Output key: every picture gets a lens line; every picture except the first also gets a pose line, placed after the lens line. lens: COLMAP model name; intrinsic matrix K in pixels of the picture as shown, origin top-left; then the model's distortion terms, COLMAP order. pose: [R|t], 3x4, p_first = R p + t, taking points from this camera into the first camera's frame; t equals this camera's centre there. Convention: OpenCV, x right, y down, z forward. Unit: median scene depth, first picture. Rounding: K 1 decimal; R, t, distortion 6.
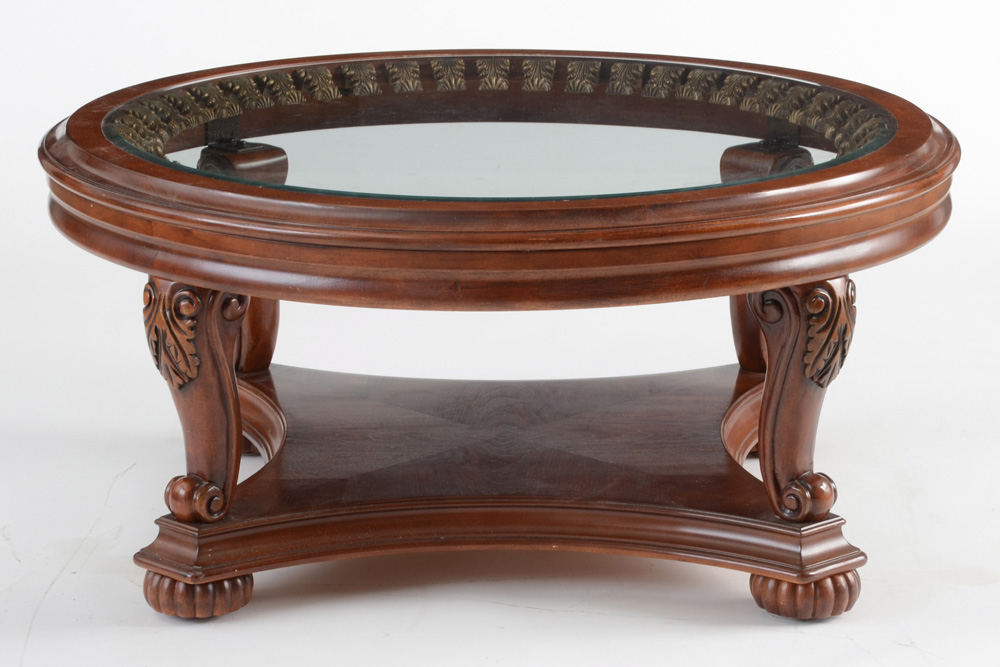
lens RADIAL K [[3803.5, 0, 528.3], [0, 3803.5, 303.7], [0, 0, 1]] dist [0.825916, 0.000000]
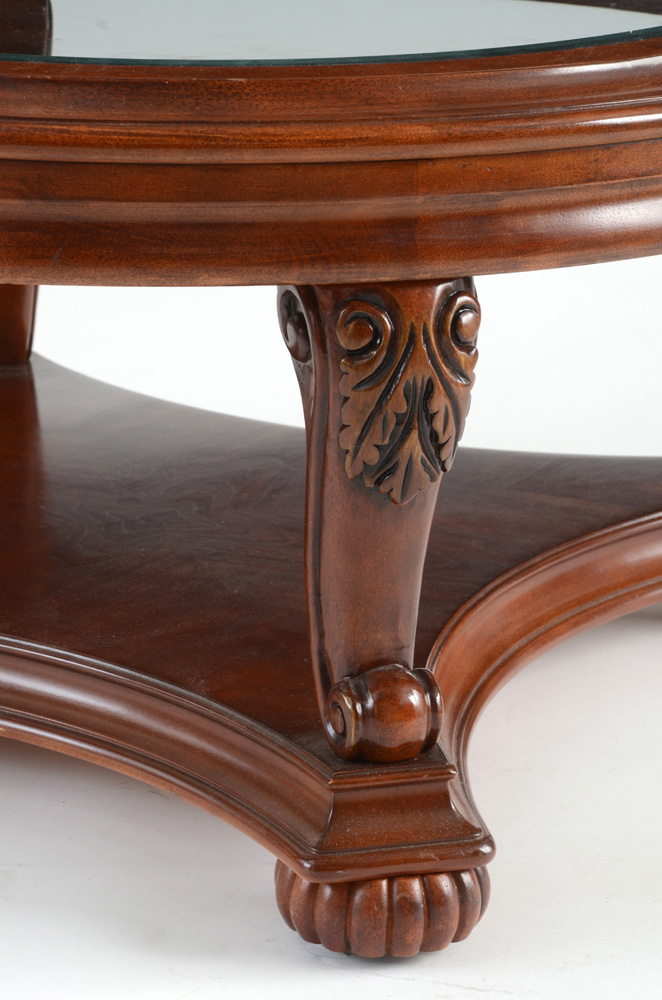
lens RADIAL K [[3767.0, 0, 330.1], [0, 3767.0, 501.4], [0, 0, 1]] dist [1.297101, 0.000000]
pose [[0.890601, 0.138828, -0.433078, 0.280373], [-0.117746, 0.990186, 0.075278, -0.014029], [0.439279, -0.016050, 0.898207, 0.549589]]
